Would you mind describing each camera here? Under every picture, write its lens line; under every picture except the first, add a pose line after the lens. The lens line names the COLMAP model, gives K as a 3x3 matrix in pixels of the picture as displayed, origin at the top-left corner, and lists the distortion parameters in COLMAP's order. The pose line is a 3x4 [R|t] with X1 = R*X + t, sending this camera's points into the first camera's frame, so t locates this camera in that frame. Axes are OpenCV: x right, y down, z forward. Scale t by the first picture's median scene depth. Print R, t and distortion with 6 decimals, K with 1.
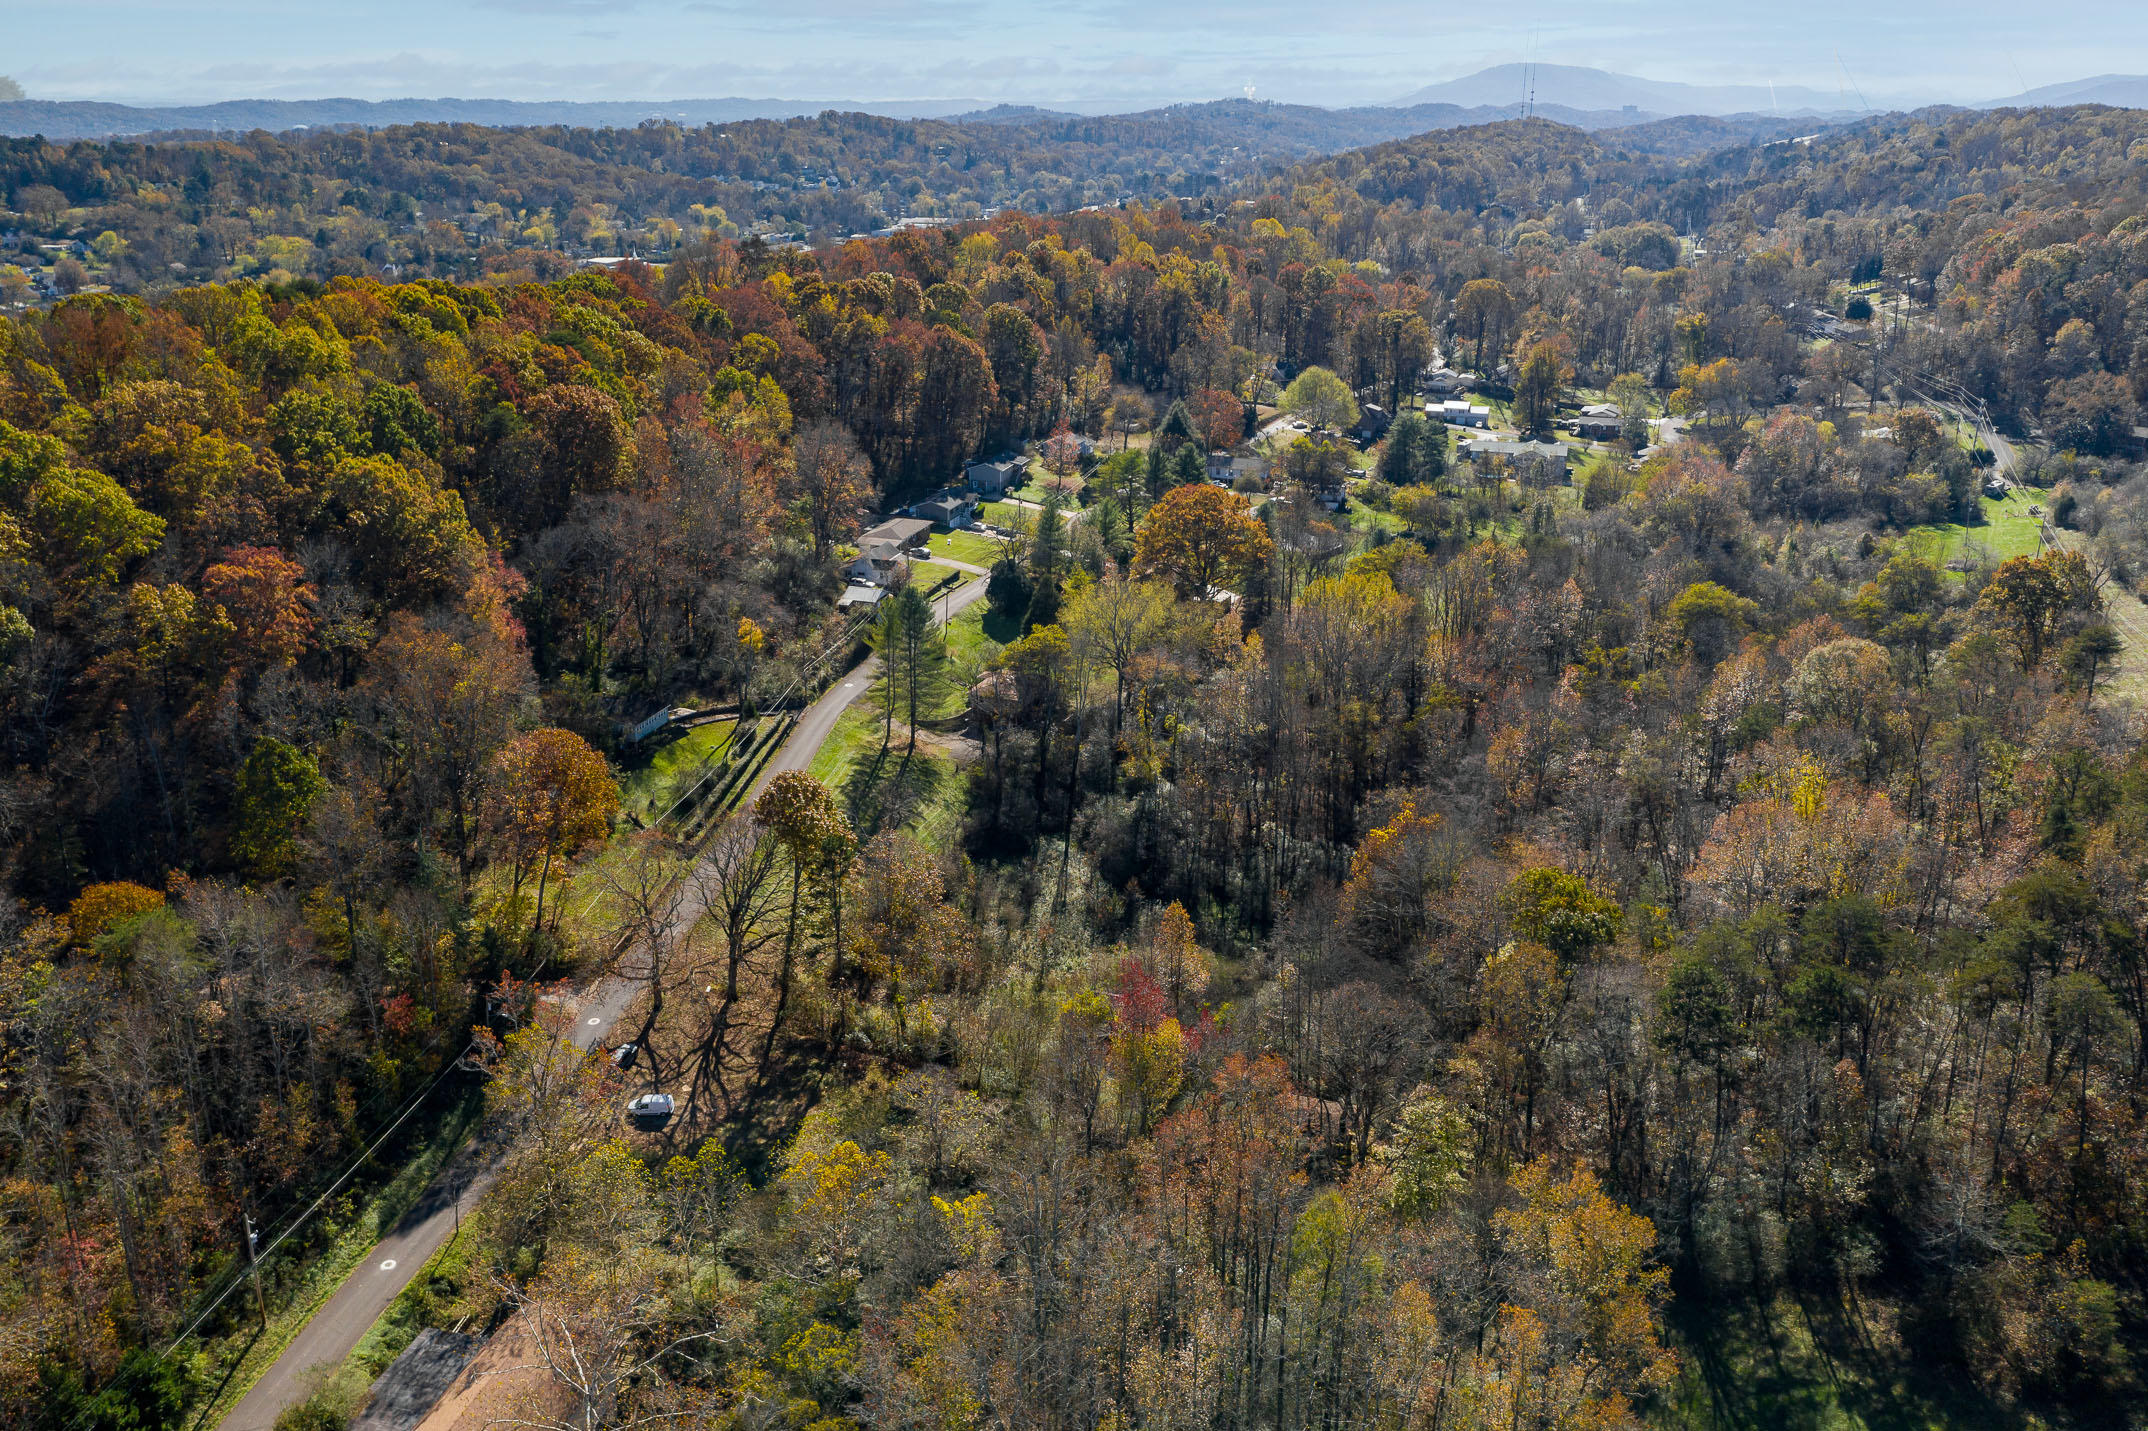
lens RADIAL K [[1711.1, 0, 1079.0], [0, 1711.1, 709.4], [0, 0, 1]] dist [-0.005990, 0.010328]
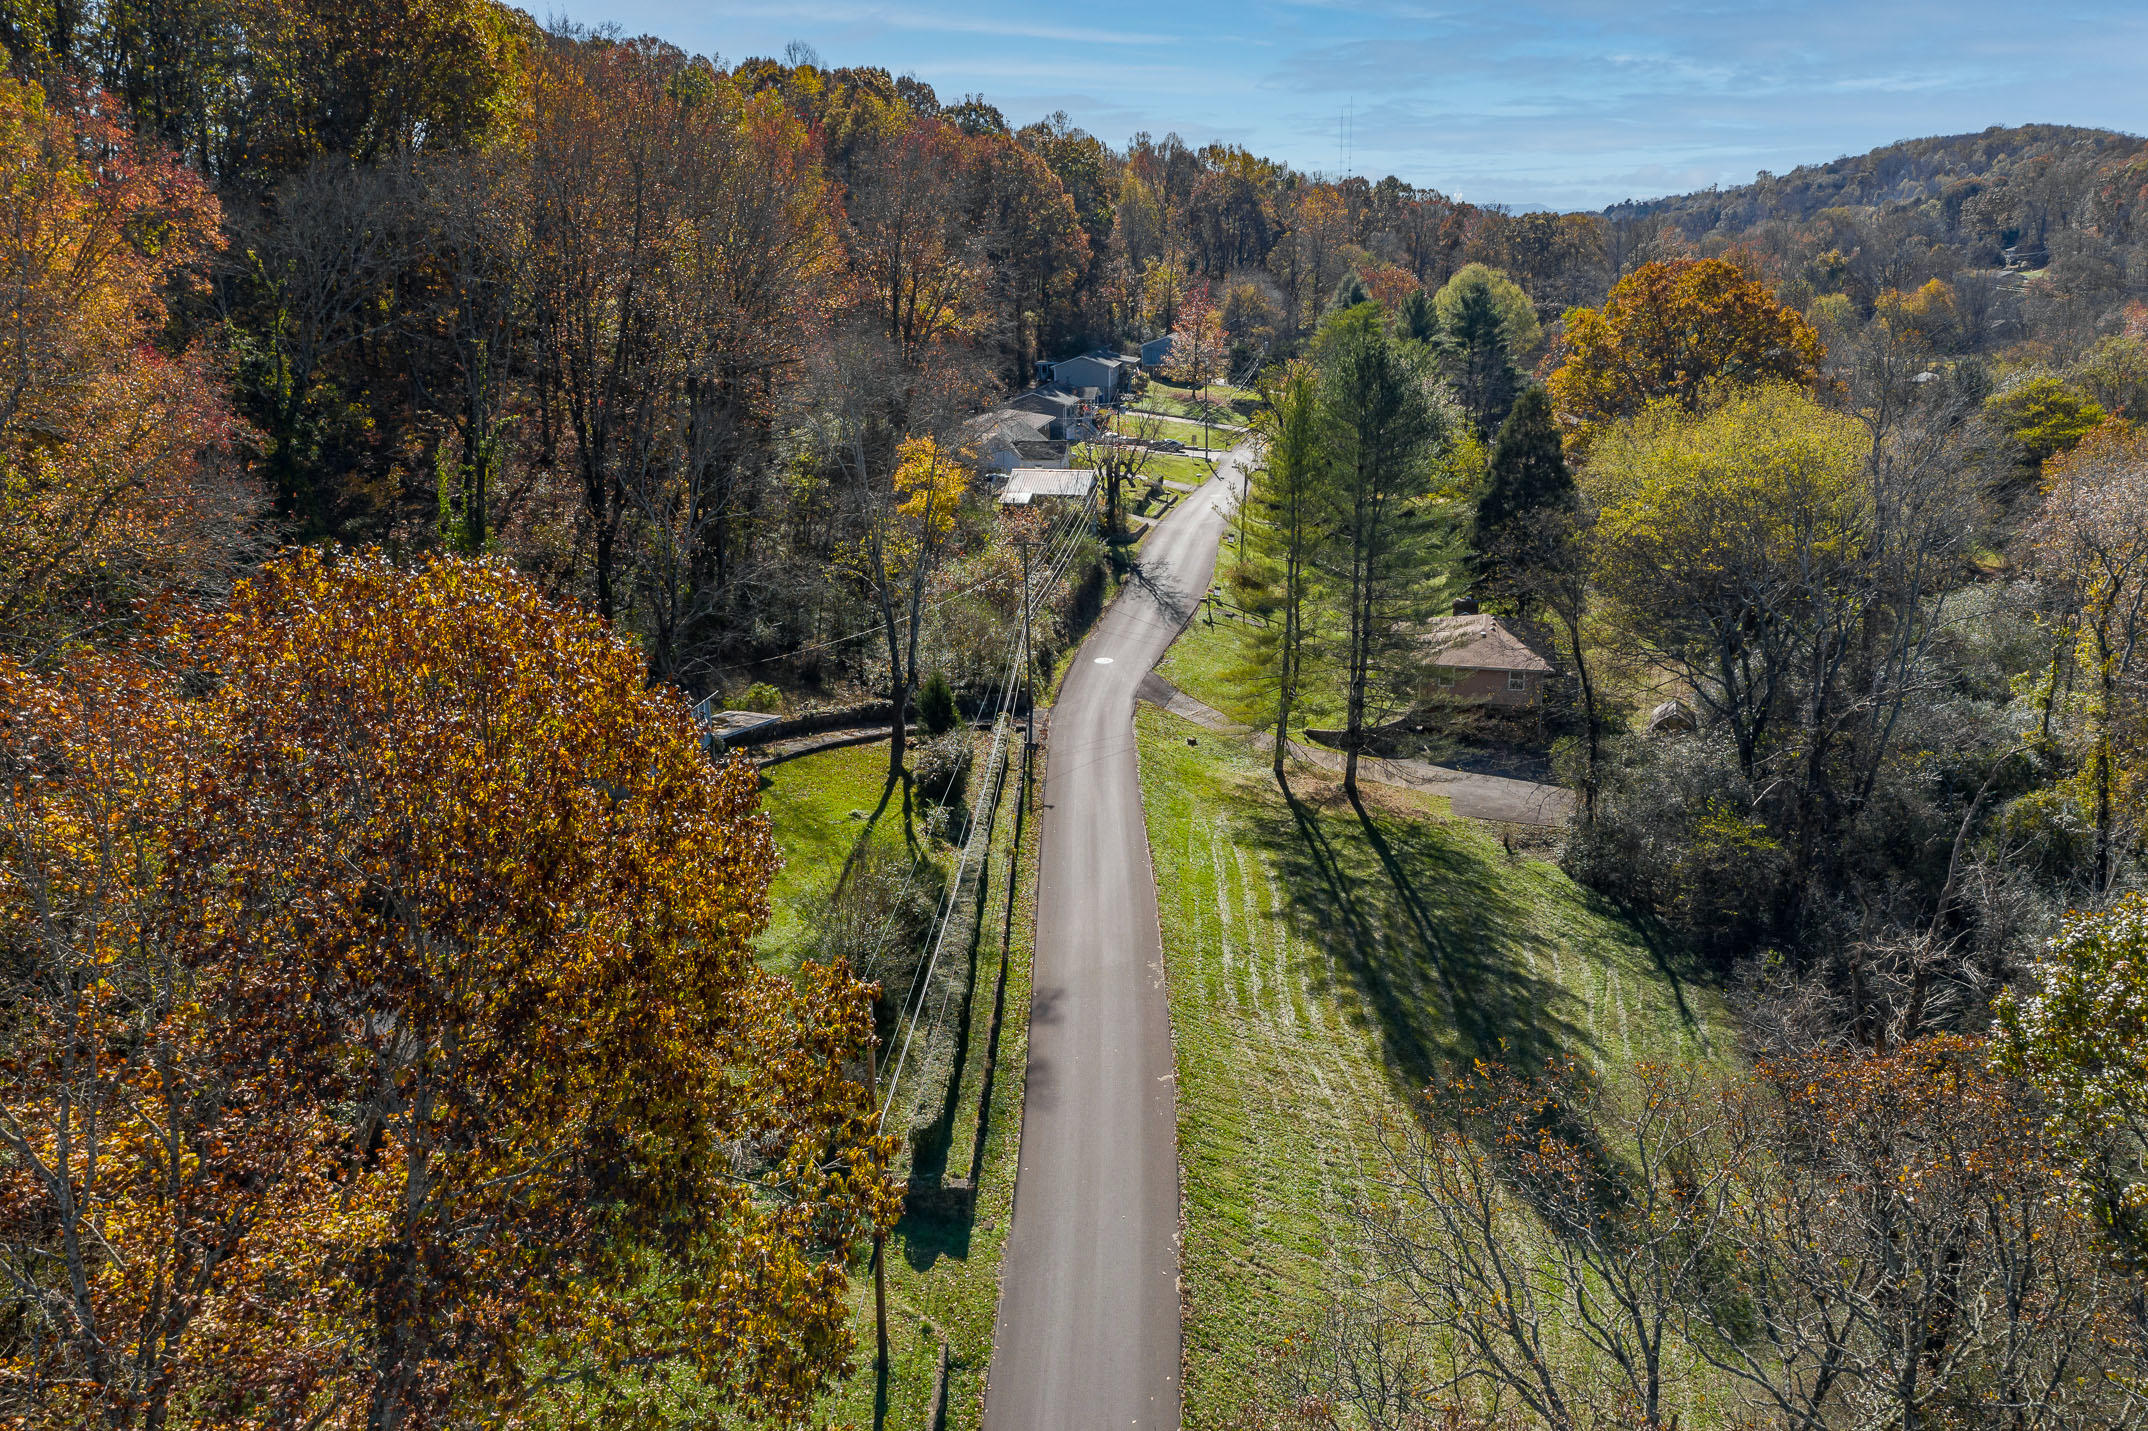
lens RADIAL K [[1711.1, 0, 1079.0], [0, 1711.1, 709.4], [0, 0, 1]] dist [-0.005990, 0.010328]
pose [[0.991957, -0.048547, 0.116894, -0.097196], [0.056368, 0.996321, -0.064551, 0.011785], [-0.113330, 0.070621, 0.991044, 0.313483]]
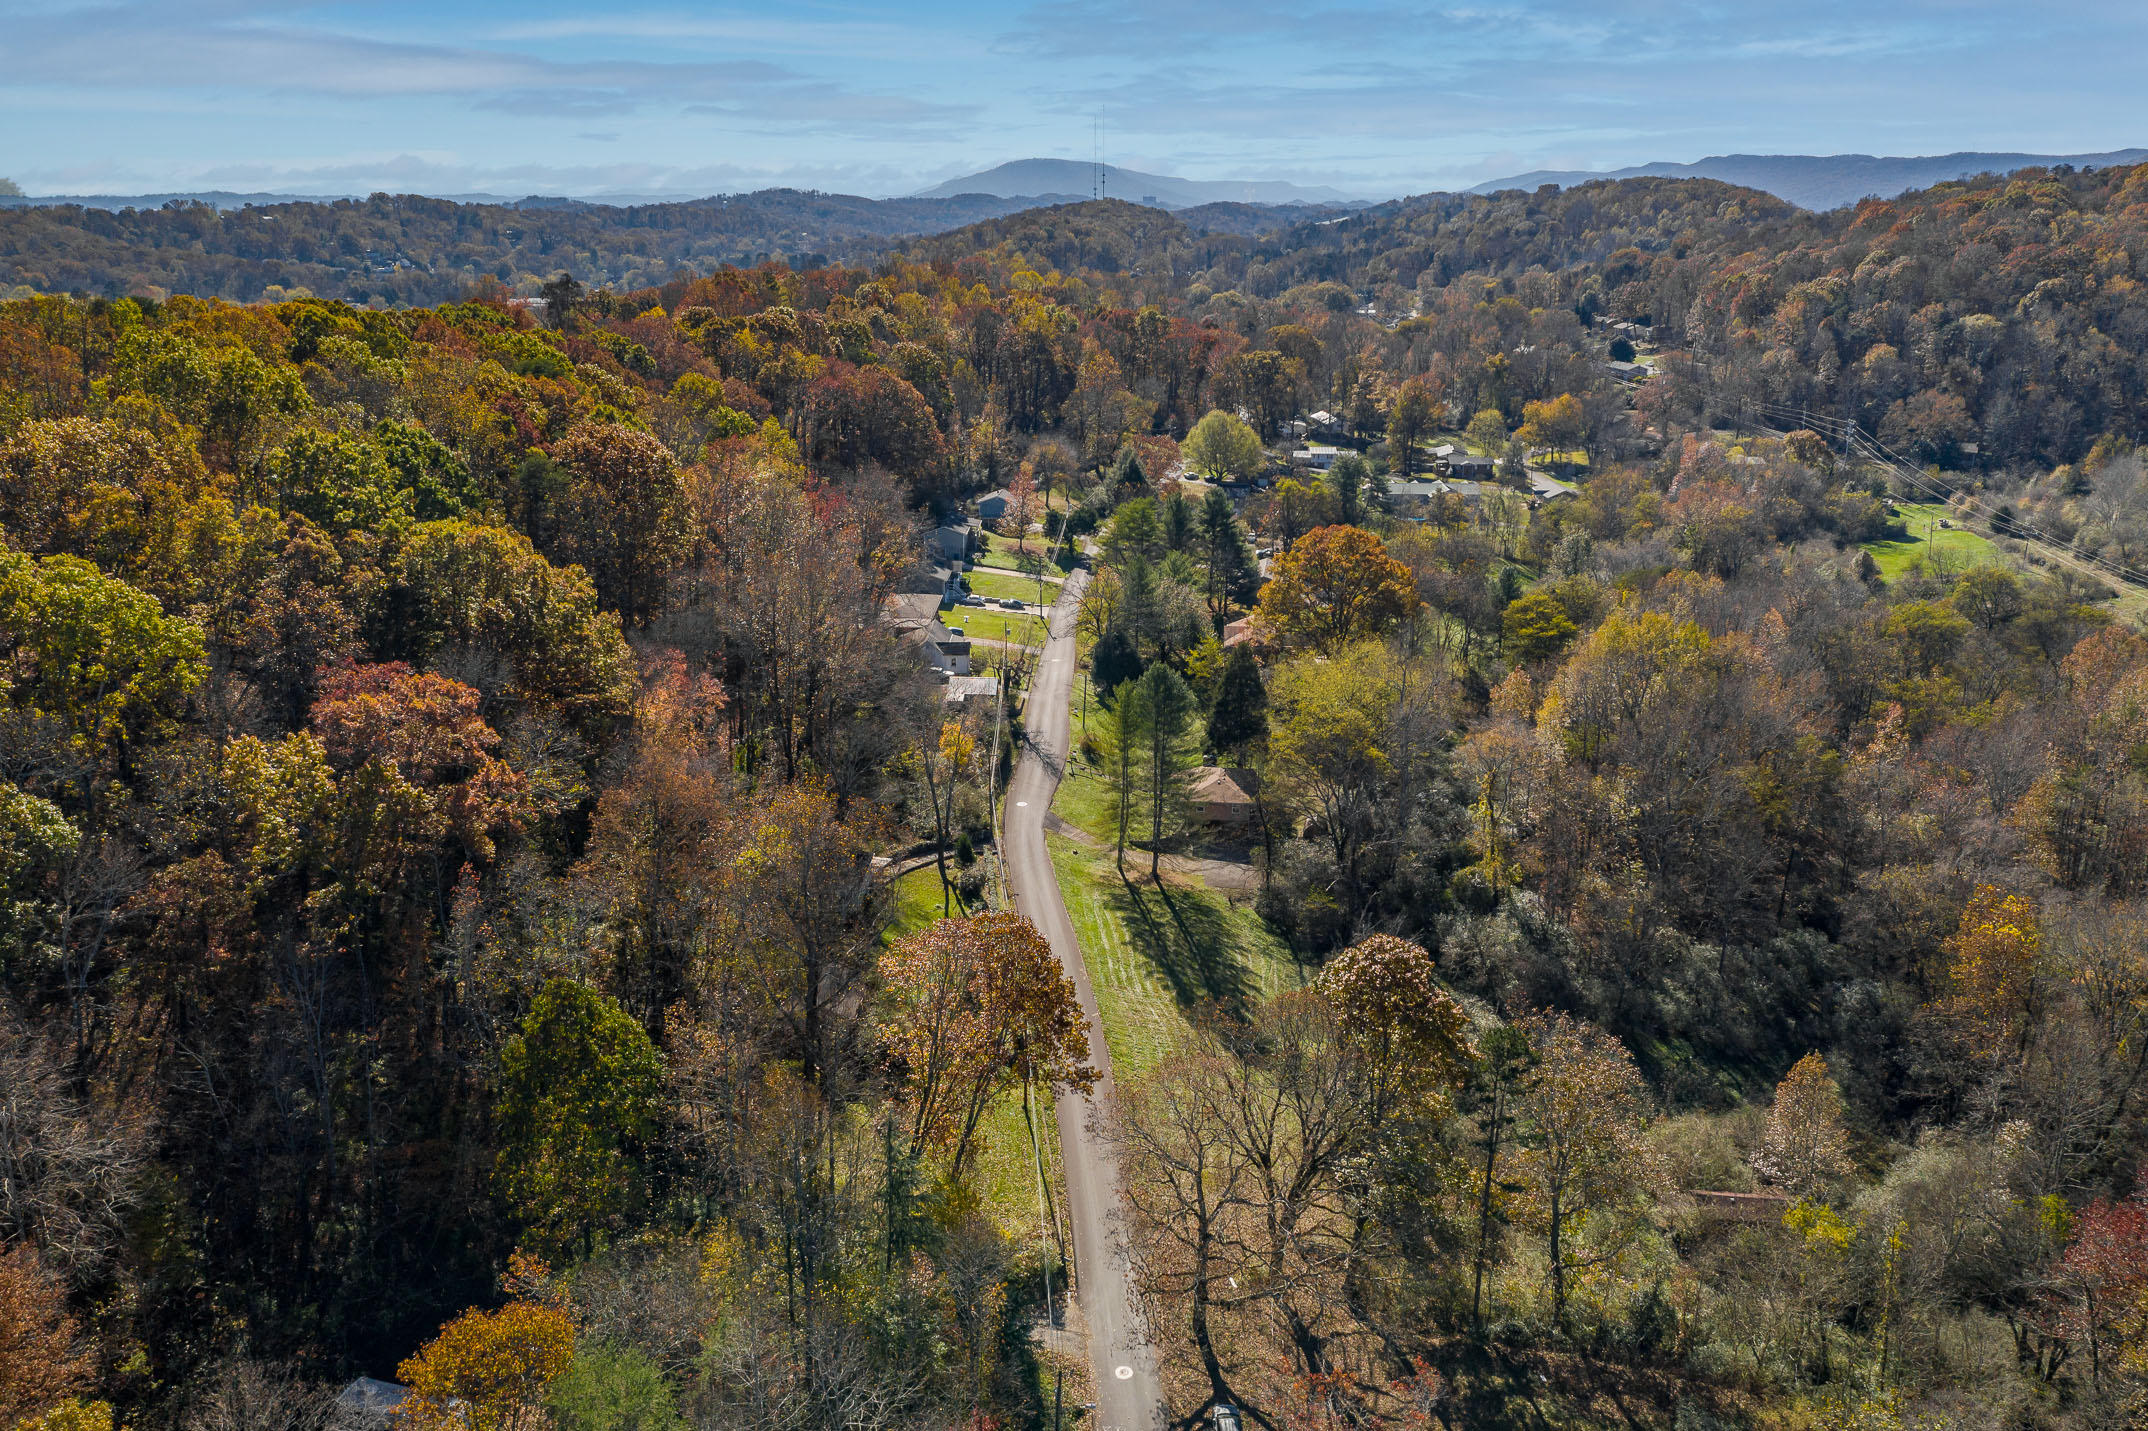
lens RADIAL K [[1711.1, 0, 1079.0], [0, 1711.1, 709.4], [0, 0, 1]] dist [-0.005990, 0.010328]
pose [[0.965163, -0.076685, 0.250160, -0.153273], [0.089109, 0.995270, -0.038703, -0.012552], [-0.246009, 0.059646, 0.967431, 0.135313]]
